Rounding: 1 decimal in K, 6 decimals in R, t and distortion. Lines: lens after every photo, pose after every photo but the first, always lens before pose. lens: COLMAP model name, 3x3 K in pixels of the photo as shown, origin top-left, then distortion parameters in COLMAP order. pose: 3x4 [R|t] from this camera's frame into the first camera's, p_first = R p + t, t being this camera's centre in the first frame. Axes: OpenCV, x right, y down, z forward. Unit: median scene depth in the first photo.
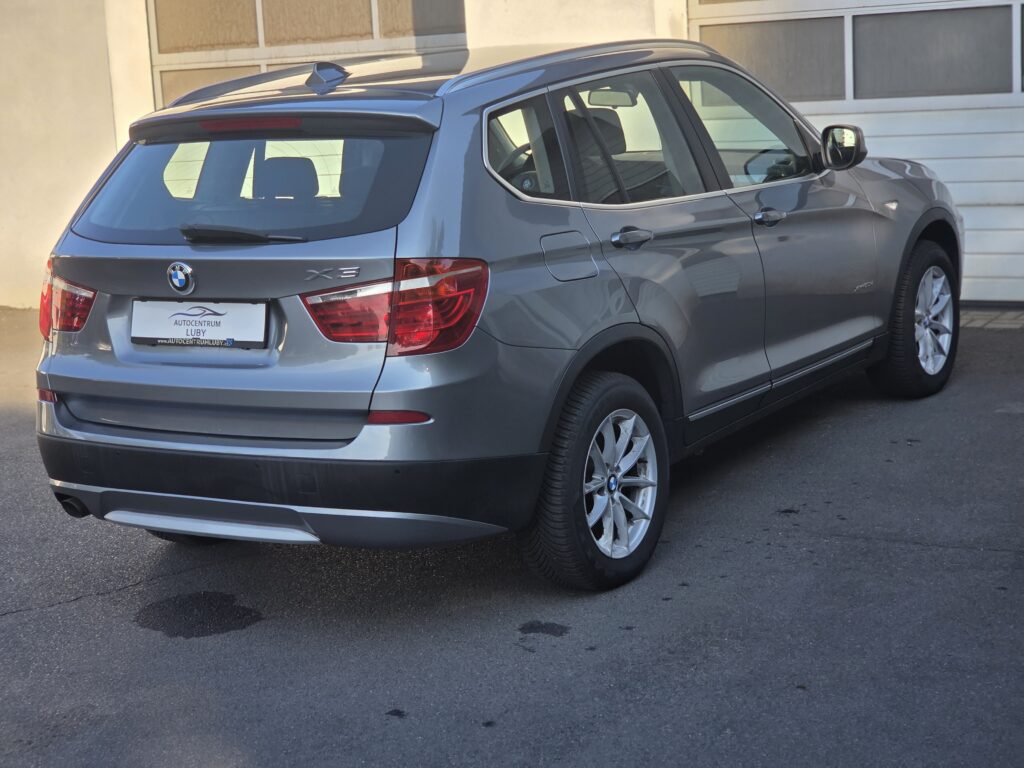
lens RADIAL K [[1976.4, 0, 513.0], [0, 1976.4, 416.8], [0, 0, 1]] dist [0.003907, 0.413212]
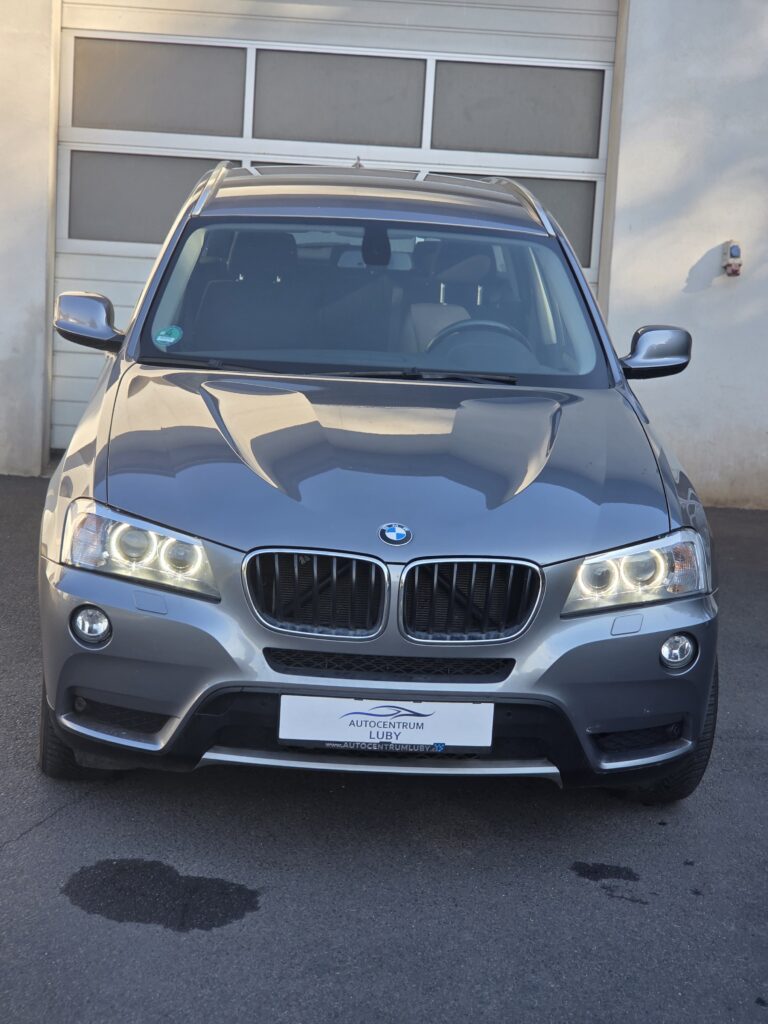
lens RADIAL K [[1976.4, 0, 384.0], [0, 1976.4, 512.0], [0, 0, 1]] dist [0.003907, 0.413212]
pose [[0.813478, 0.005593, 0.581568, -0.564054], [0.001786, 0.999925, -0.012116, -0.040531], [-0.581592, 0.010895, 0.813407, 0.341930]]
